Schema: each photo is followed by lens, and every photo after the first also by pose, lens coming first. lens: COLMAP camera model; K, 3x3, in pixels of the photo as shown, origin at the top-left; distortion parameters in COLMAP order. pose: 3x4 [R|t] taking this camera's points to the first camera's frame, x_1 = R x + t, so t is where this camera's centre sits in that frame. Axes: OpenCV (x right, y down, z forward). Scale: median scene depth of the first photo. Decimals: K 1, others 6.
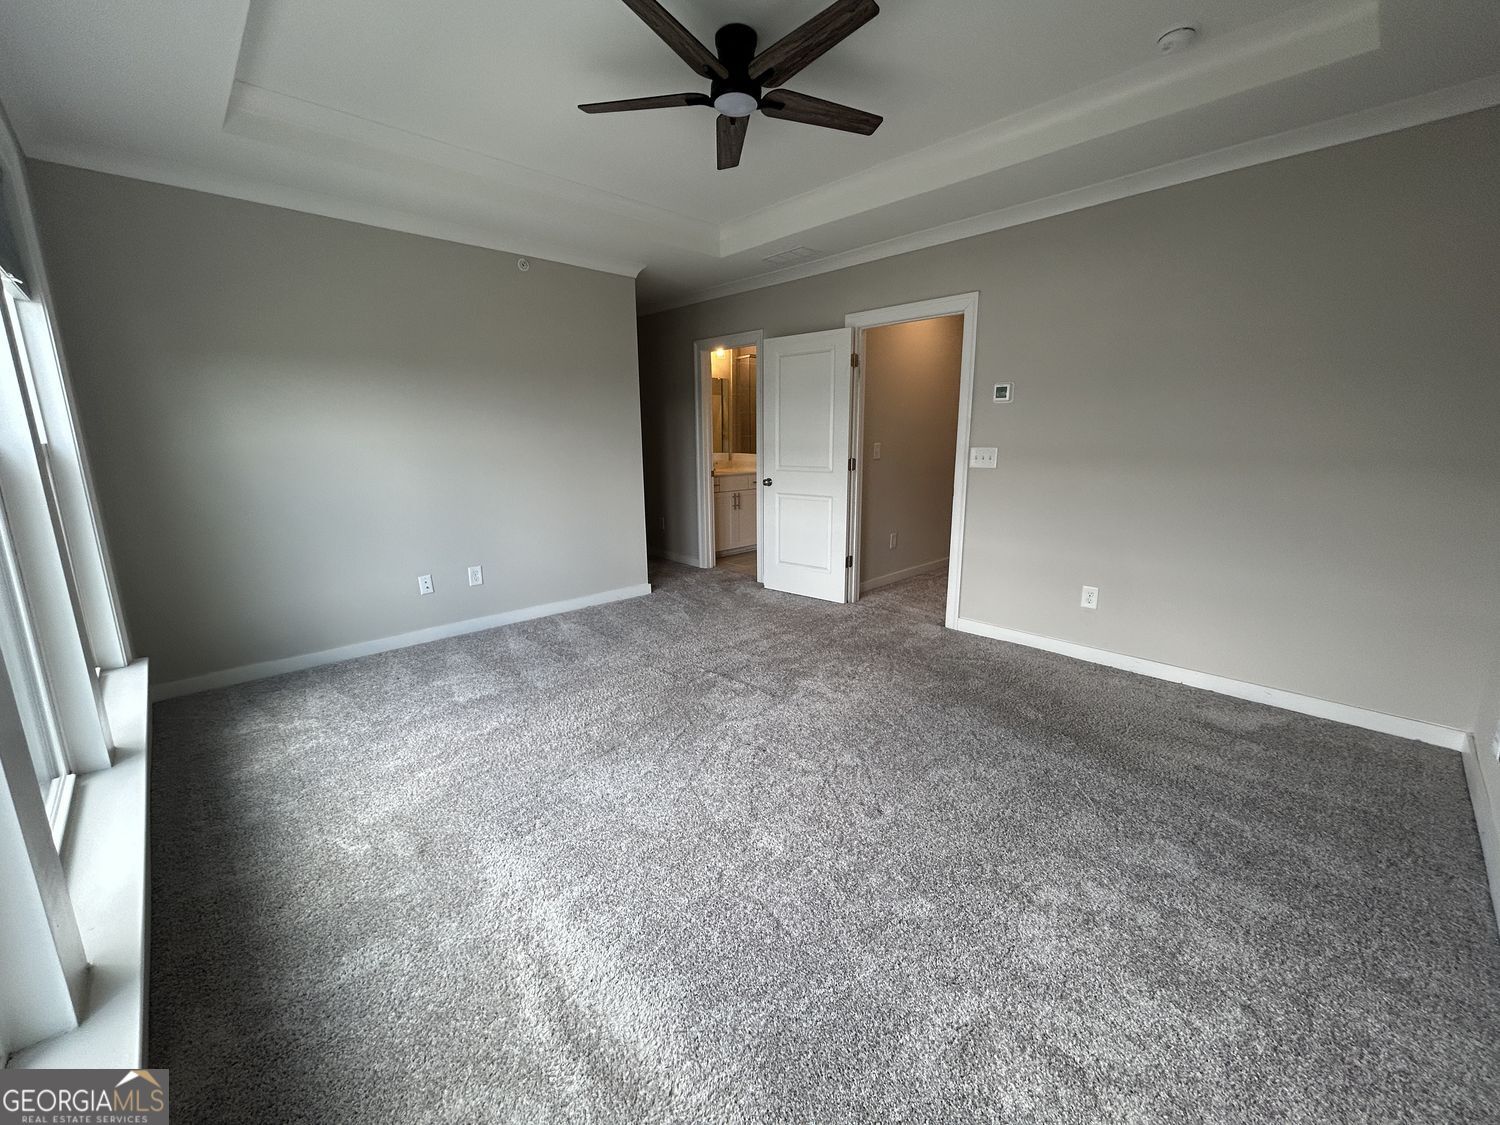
lens RADIAL K [[607.2, 0, 750.0], [0, 607.2, 562.5], [0, 0, 1]] dist [0.000088, 0.000008]
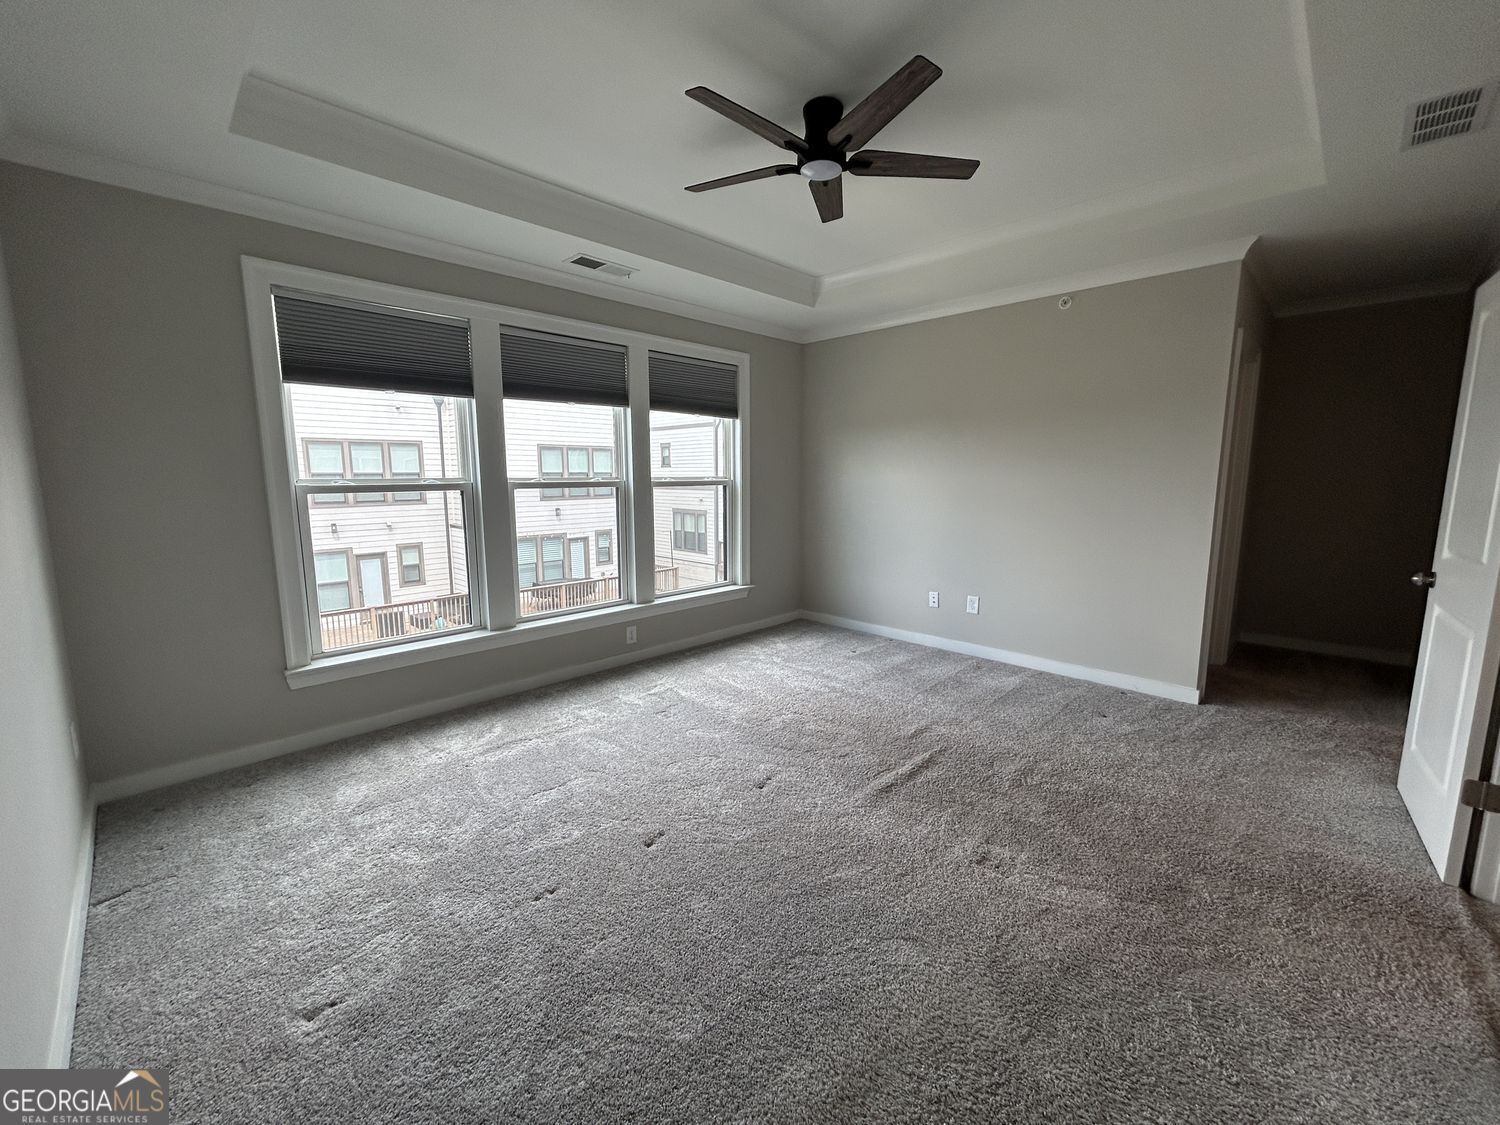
lens RADIAL K [[607.2, 0, 750.0], [0, 607.2, 562.5], [0, 0, 1]] dist [0.000088, 0.000008]
pose [[0.018198, 0.149848, -0.988542, 0.679987], [-0.206055, 0.968043, 0.142947, -0.139420], [0.978371, 0.201093, 0.048494, 0.595307]]
